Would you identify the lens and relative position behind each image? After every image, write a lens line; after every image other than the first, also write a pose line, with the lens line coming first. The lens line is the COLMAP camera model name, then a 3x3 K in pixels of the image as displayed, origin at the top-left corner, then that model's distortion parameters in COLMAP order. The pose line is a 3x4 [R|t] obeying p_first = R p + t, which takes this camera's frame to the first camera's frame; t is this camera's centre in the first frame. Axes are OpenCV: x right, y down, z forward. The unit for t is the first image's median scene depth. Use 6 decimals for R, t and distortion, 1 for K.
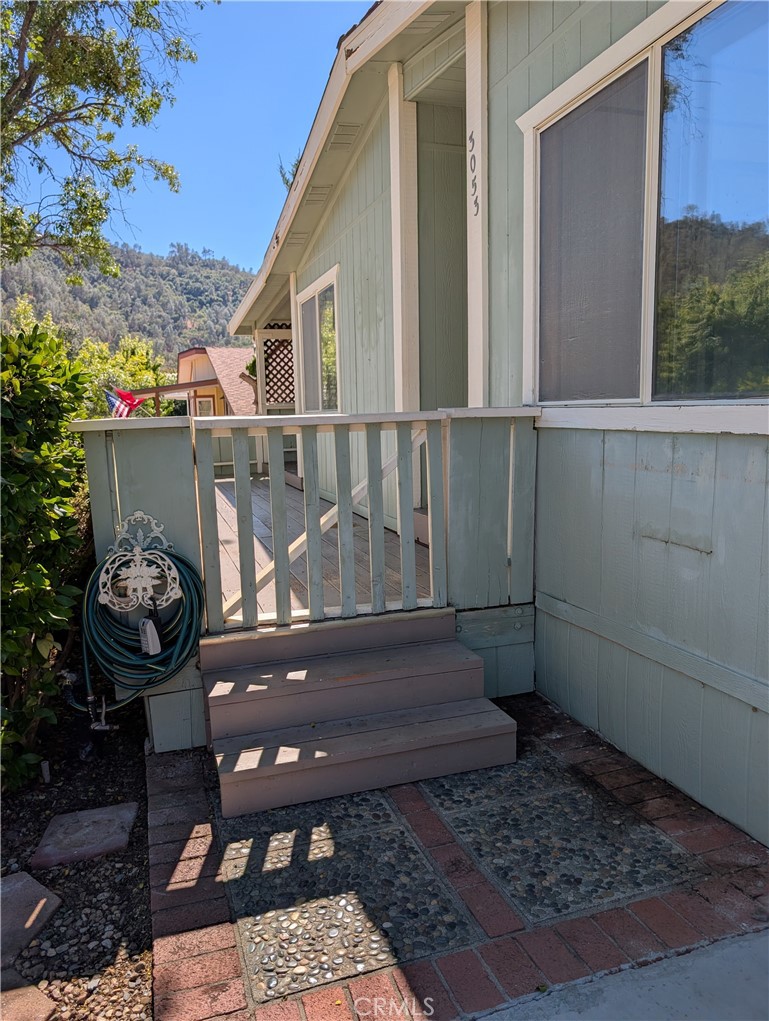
lens RADIAL K [[747.3, 0, 384.5], [0, 747.3, 510.5], [0, 0, 1]] dist [-0.010180, -0.009363]
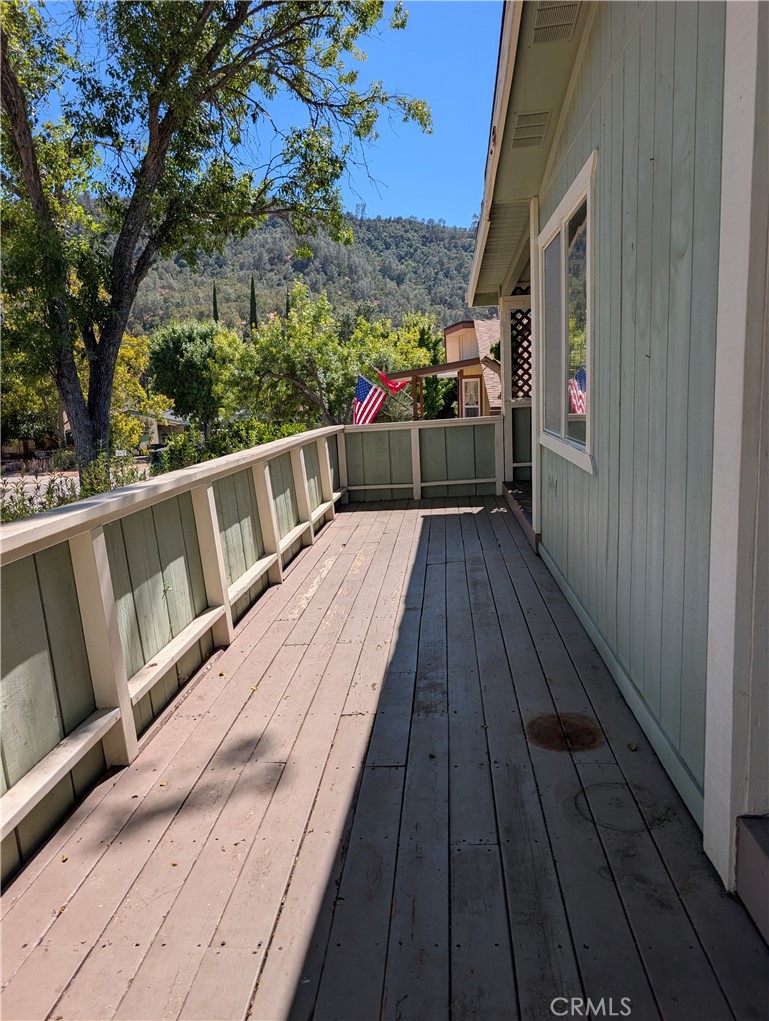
lens RADIAL K [[747.3, 0, 384.5], [0, 747.3, 510.5], [0, 0, 1]] dist [-0.010180, -0.009363]
pose [[0.925393, 0.038691, -0.377029, 0.001518], [-0.022832, 0.998660, 0.046446, -0.052110], [0.378321, -0.034373, 0.925036, 0.219648]]
